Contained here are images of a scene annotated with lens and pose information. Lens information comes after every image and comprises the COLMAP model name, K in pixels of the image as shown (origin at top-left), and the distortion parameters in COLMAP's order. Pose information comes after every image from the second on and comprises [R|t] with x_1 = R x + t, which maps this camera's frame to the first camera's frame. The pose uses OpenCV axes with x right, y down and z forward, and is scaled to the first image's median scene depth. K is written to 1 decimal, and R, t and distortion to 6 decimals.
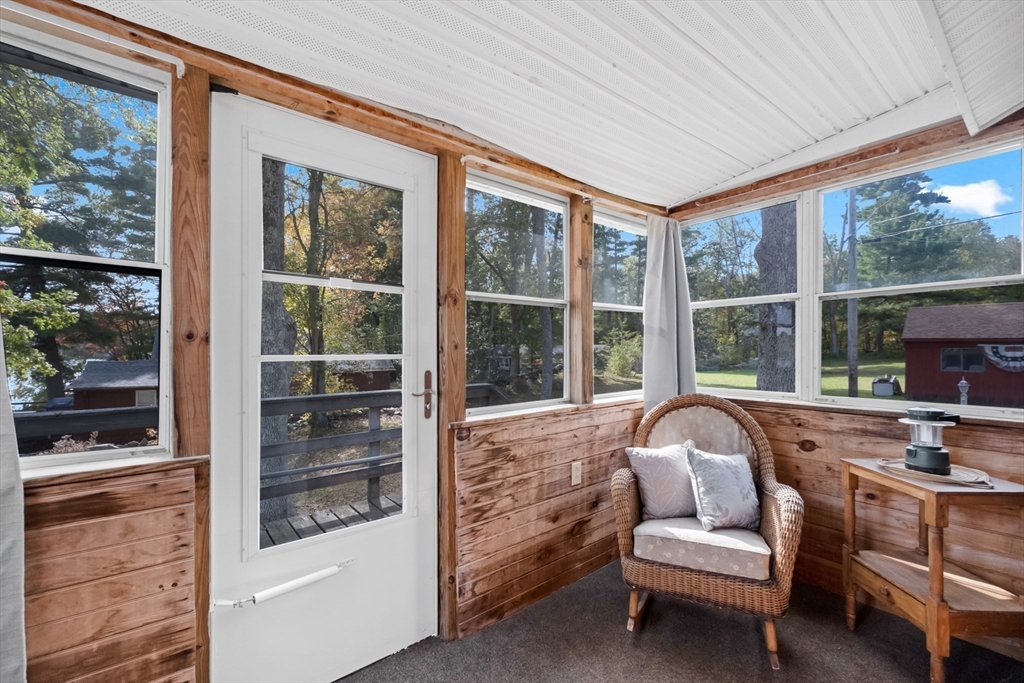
lens RADIAL K [[419.1, 0, 513.4], [0, 419.1, 358.9], [0, 0, 1]] dist [-0.001021, -0.000103]
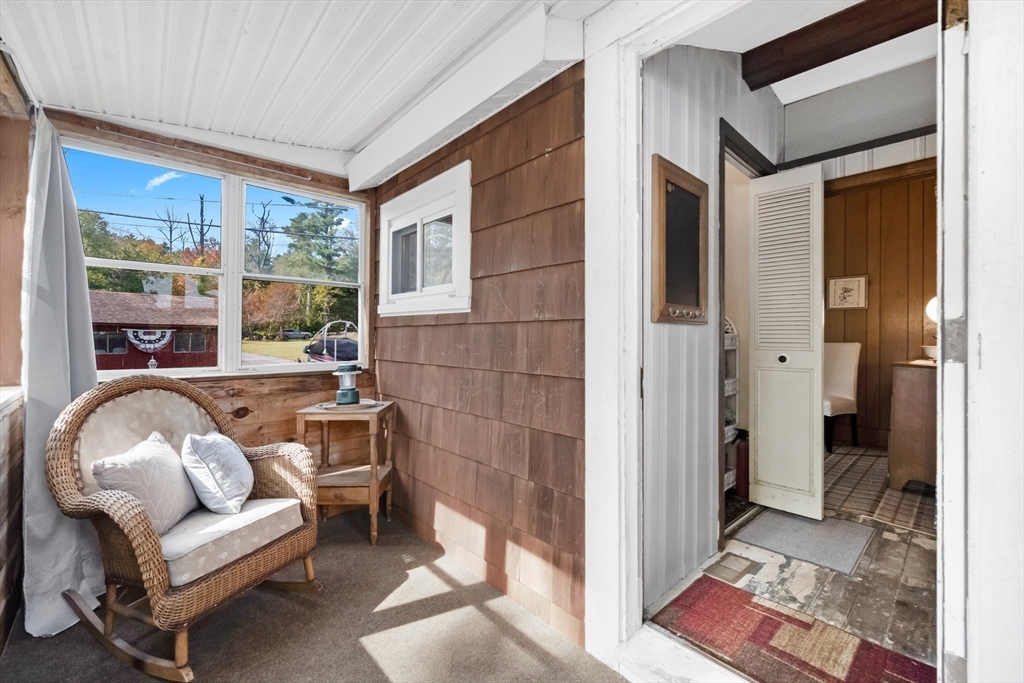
lens RADIAL K [[409.9, 0, 510.6], [0, 409.9, 345.6], [0, 0, 1]] dist [-0.000103, 0.000185]
pose [[-0.035701, -0.020669, 0.999149, -0.378302], [0.013549, 0.999684, 0.021164, 0.020926], [-0.999271, 0.014293, -0.035410, 0.339441]]
